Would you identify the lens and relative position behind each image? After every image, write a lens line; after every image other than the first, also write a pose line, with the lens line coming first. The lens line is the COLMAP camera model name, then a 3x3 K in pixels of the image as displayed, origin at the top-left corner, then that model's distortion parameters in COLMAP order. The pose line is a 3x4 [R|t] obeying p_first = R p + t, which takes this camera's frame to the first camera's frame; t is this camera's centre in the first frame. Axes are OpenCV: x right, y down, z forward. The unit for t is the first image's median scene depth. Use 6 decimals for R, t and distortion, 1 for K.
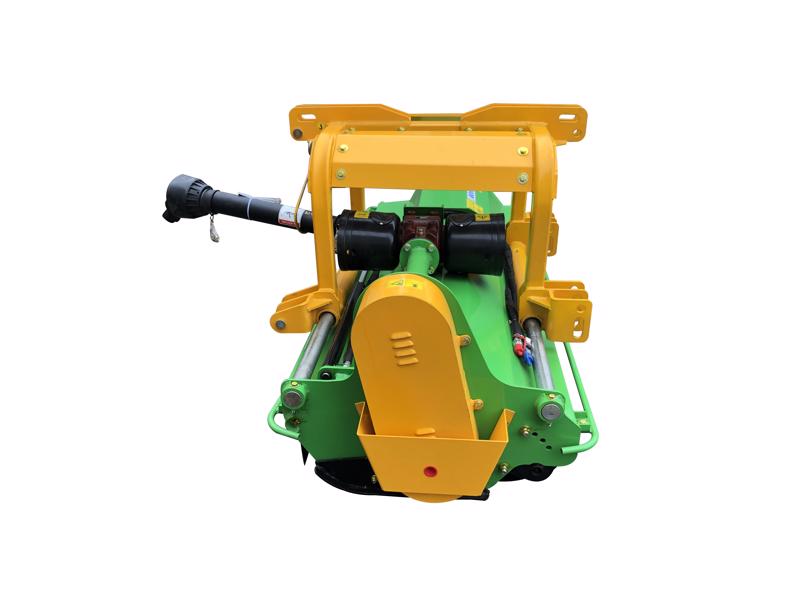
lens RADIAL K [[647.2, 0, 400.0], [0, 647.2, 300.0], [0, 0, 1]] dist [0.011399, -0.056212]
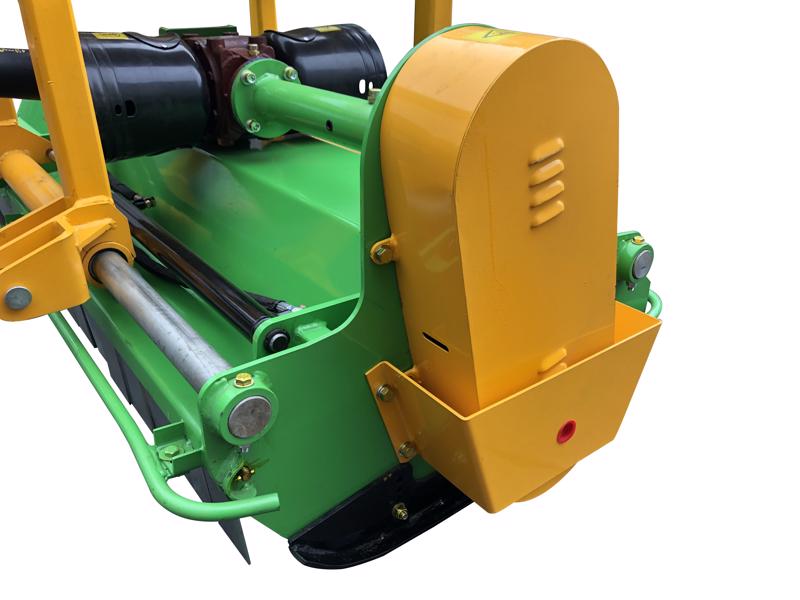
lens RADIAL K [[647.2, 0, 400.0], [0, 647.2, 300.0], [0, 0, 1]] dist [0.011399, -0.056212]
pose [[0.737402, -0.295797, 0.607241, -0.300463], [0.267016, 0.953441, 0.140187, 0.053338], [-0.620436, 0.058769, 0.782052, 0.615176]]
